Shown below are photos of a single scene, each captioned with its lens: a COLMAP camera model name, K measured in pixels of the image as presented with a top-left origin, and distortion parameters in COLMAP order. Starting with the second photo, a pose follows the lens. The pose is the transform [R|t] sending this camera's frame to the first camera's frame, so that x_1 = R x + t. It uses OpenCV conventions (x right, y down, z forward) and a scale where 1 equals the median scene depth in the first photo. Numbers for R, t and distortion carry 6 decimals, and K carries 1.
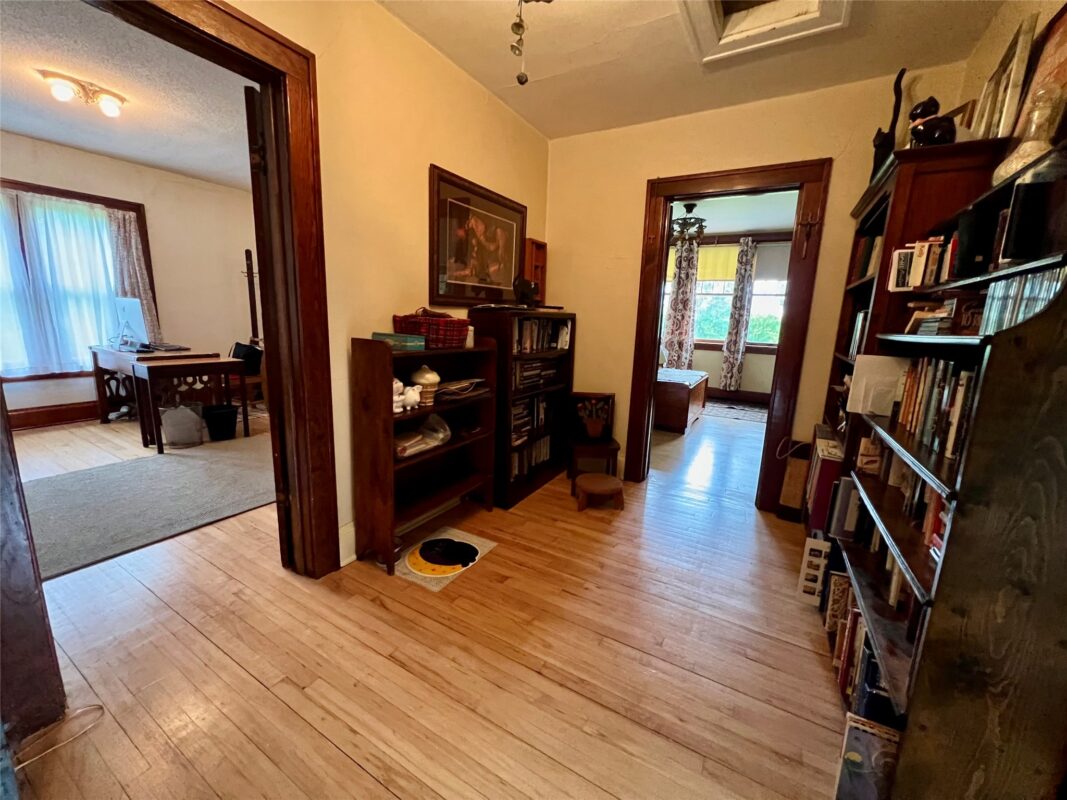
lens RADIAL K [[426.5, 0, 530.4], [0, 426.5, 398.8], [0, 0, 1]] dist [0.001999, -0.000304]
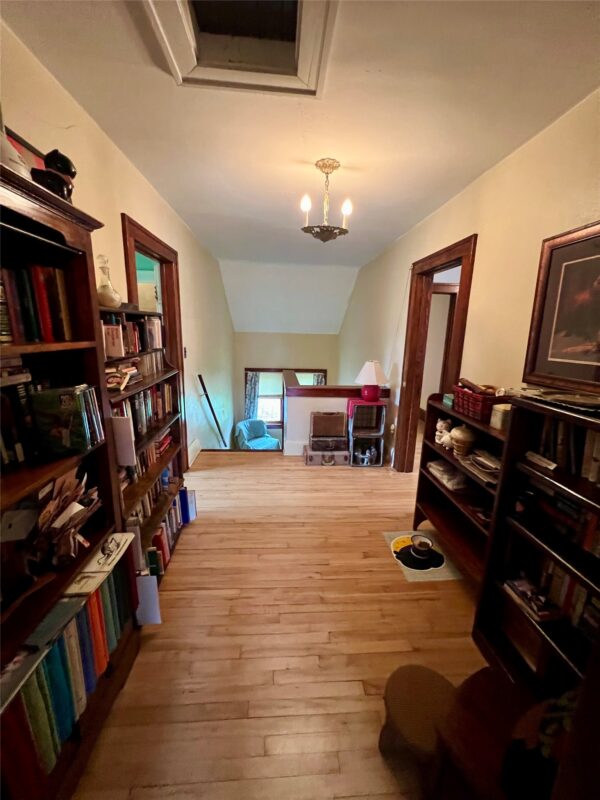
lens RADIAL K [[319.8, 0, 301.9], [0, 319.8, 398.7], [0, 0, 1]] dist [0.001999, -0.000304]
pose [[-0.822160, 0.064934, -0.565540, 0.633453], [-0.163429, 0.924726, 0.343763, -0.373969], [0.545292, 0.375054, -0.749661, 1.354670]]
